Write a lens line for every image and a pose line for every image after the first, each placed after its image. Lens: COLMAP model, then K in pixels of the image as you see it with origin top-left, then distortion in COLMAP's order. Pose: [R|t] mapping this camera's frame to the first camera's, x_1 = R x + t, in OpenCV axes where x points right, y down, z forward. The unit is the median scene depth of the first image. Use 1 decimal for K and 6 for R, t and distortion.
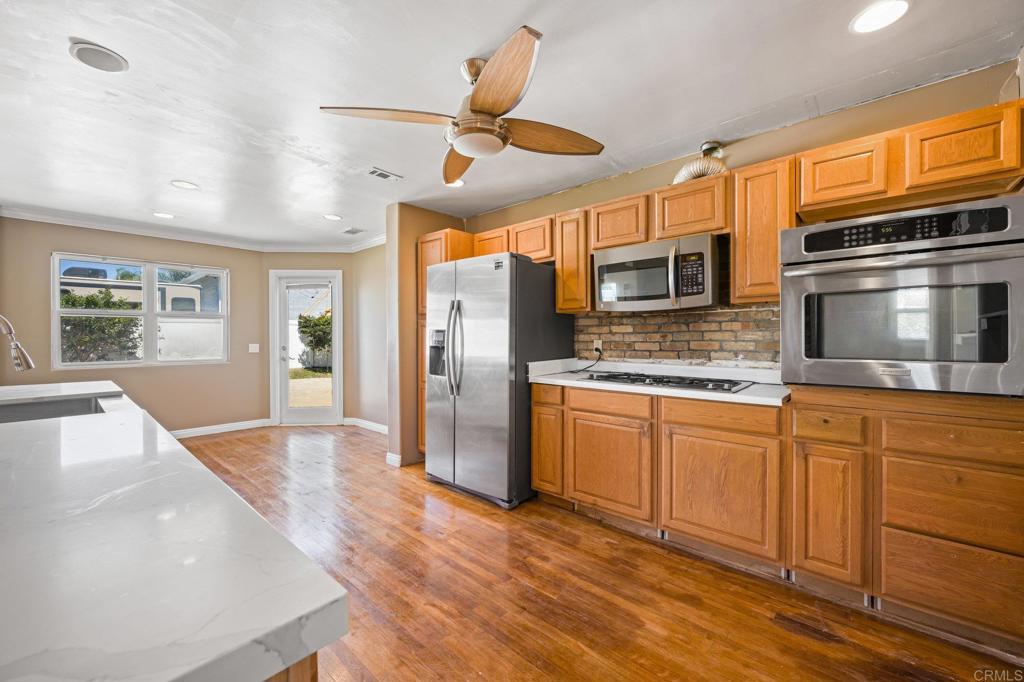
lens RADIAL K [[408.4, 0, 517.4], [0, 408.4, 340.5], [0, 0, 1]] dist [0.001194, 0.000174]
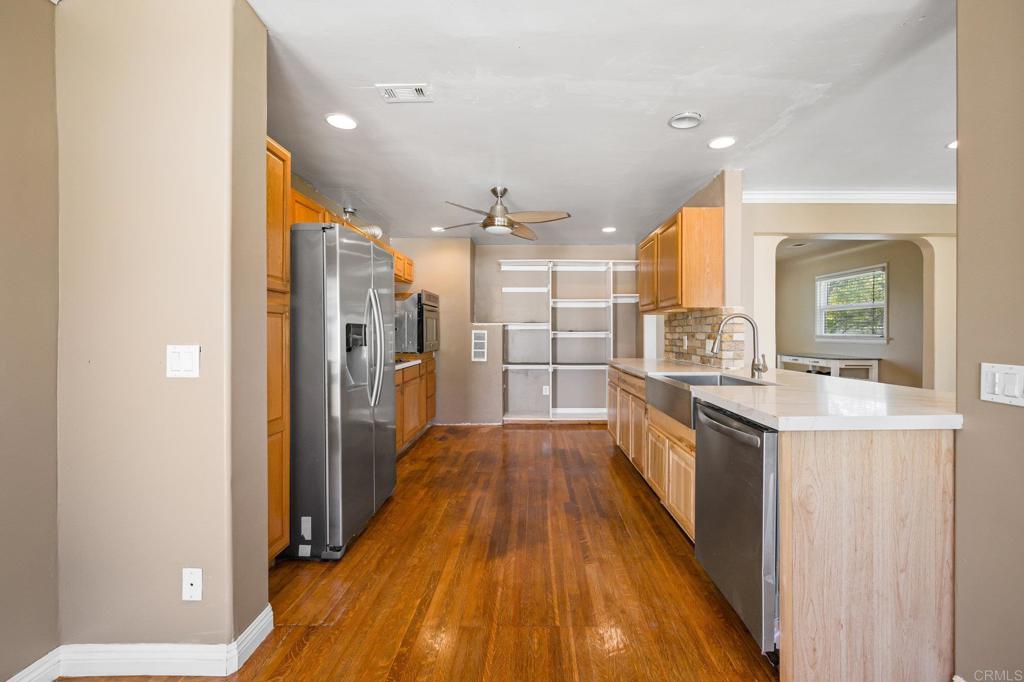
lens RADIAL K [[408.4, 0, 530.4], [0, 408.4, 333.4], [0, 0, 1]] dist [0.001194, 0.000174]
pose [[-0.657617, 0.001288, 0.753352, -0.541763], [0.011296, 0.999903, 0.008150, -0.007301], [-0.753268, 0.013869, -0.657567, 0.721233]]
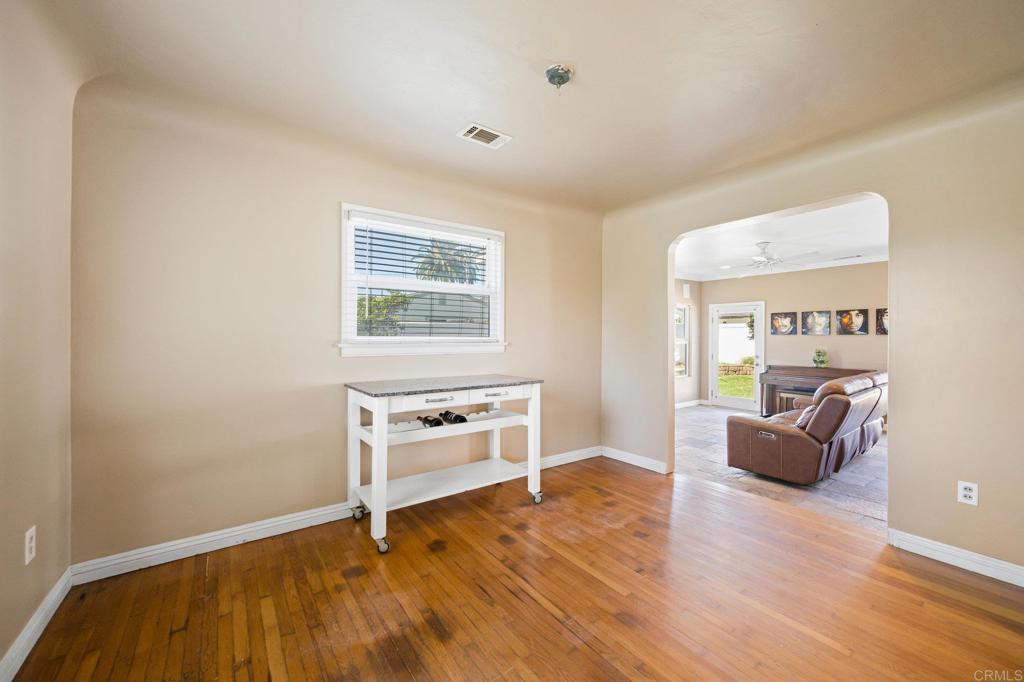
lens RADIAL K [[408.4, 0, 508.7], [0, 408.4, 340.8], [0, 0, 1]] dist [0.001194, 0.000174]
pose [[-0.216911, 0.015911, -0.976062, 0.224096], [-0.014114, 0.999712, 0.019433, 0.003283], [0.976089, 0.017991, -0.216624, -0.330698]]
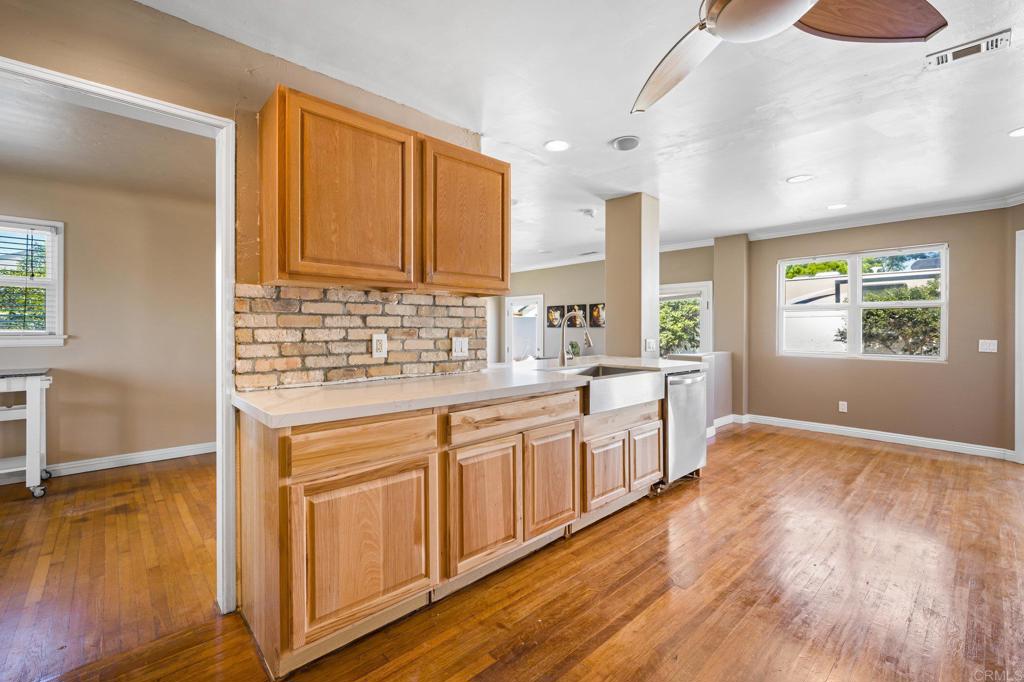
lens RADIAL K [[439.8, 0, 505.8], [0, 439.8, 328.5], [0, 0, 1]] dist [0.000604, 0.000691]
pose [[-0.105254, 0.001729, -0.994444, 0.202779], [-0.013198, 0.999908, 0.003135, -0.002530], [0.994358, 0.013455, -0.105221, 0.236724]]
